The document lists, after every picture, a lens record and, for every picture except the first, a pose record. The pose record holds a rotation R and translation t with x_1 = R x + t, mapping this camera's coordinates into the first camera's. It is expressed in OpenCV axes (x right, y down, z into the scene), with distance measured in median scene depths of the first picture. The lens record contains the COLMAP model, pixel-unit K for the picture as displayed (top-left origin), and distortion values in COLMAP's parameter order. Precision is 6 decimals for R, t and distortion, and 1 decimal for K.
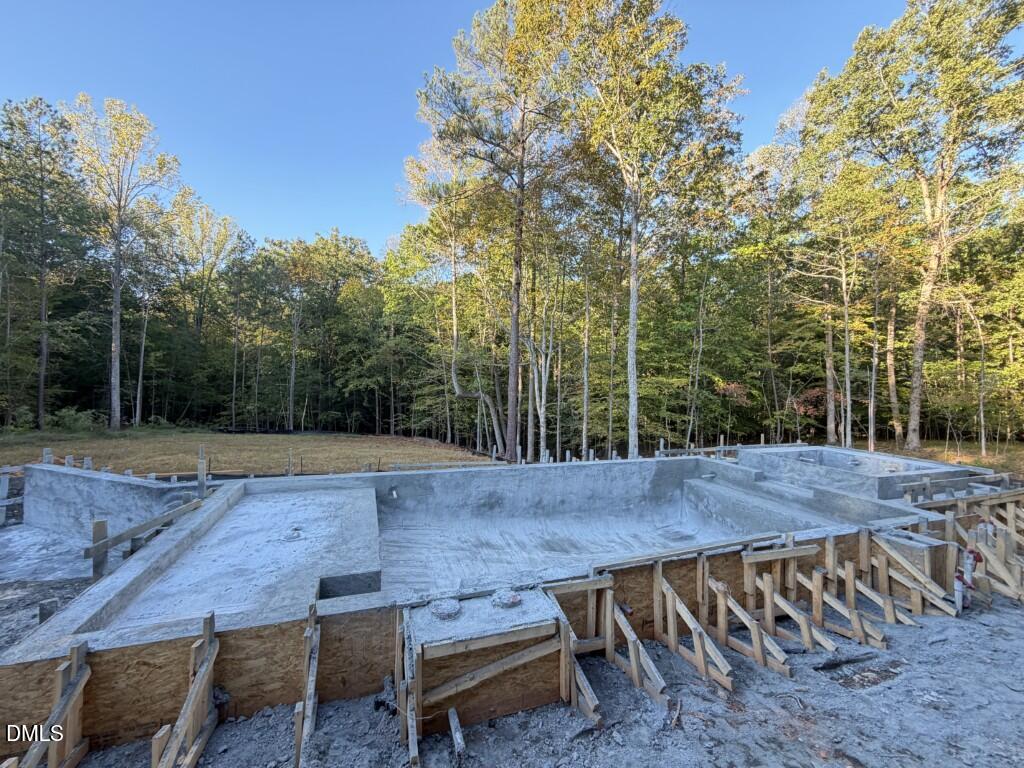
lens RADIAL K [[409.9, 0, 511.6], [0, 409.9, 379.4], [0, 0, 1]] dist [-0.000398, -0.000032]
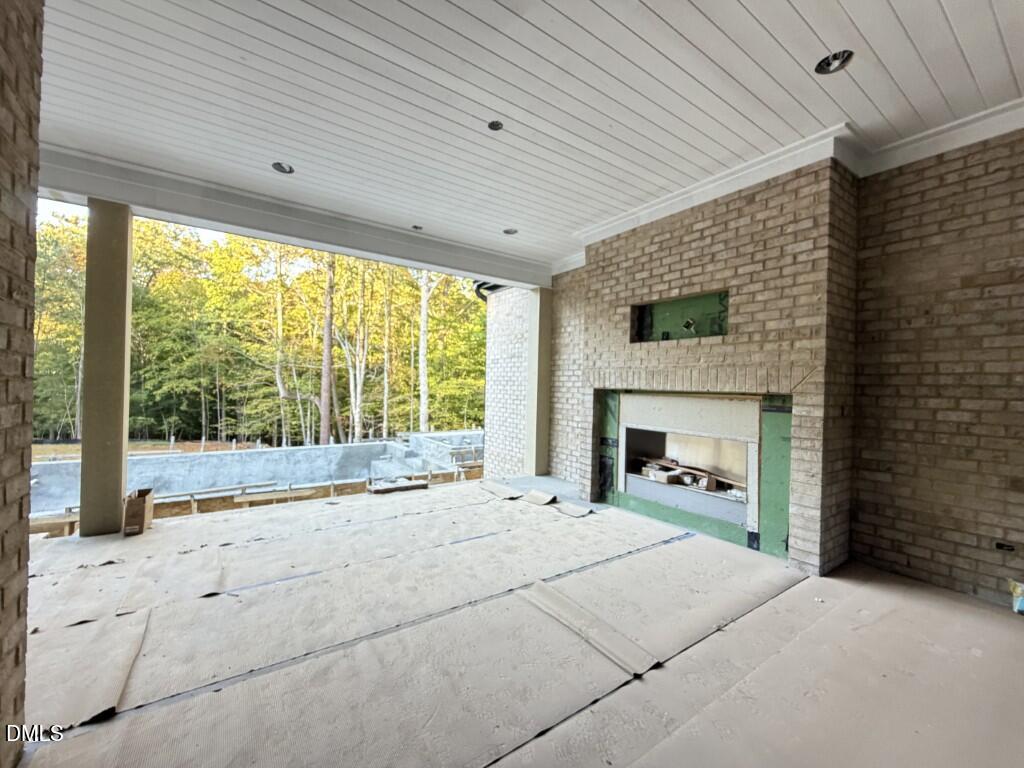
lens RADIAL K [[409.9, 0, 509.7], [0, 409.9, 382.9], [0, 0, 1]] dist [-0.000398, -0.000032]
pose [[0.966313, 0.002499, 0.257358, 0.107979], [-0.002974, 0.999995, 0.001456, 0.001350], [-0.257353, -0.002173, 0.966315, -0.063855]]
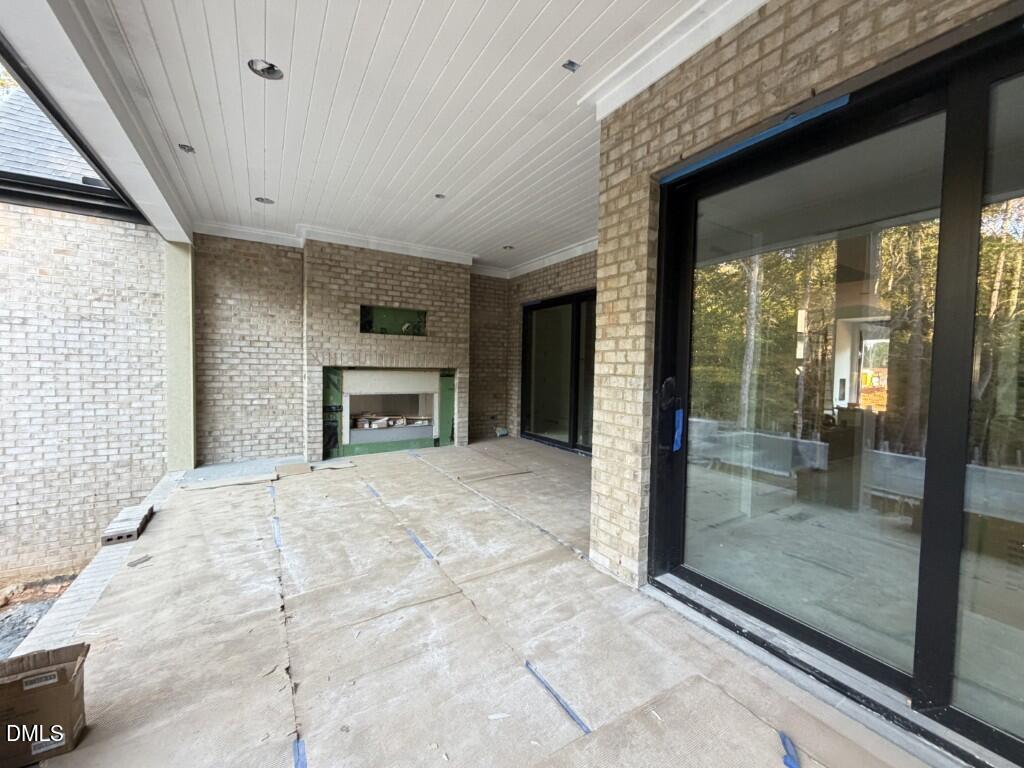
lens RADIAL K [[409.9, 0, 509.0], [0, 409.9, 383.3], [0, 0, 1]] dist [-0.000398, -0.000032]
pose [[-0.203002, -0.066554, 0.976914, -0.115424], [-0.022590, 0.997740, 0.063279, -0.005106], [-0.978918, -0.009223, -0.204046, 0.106429]]
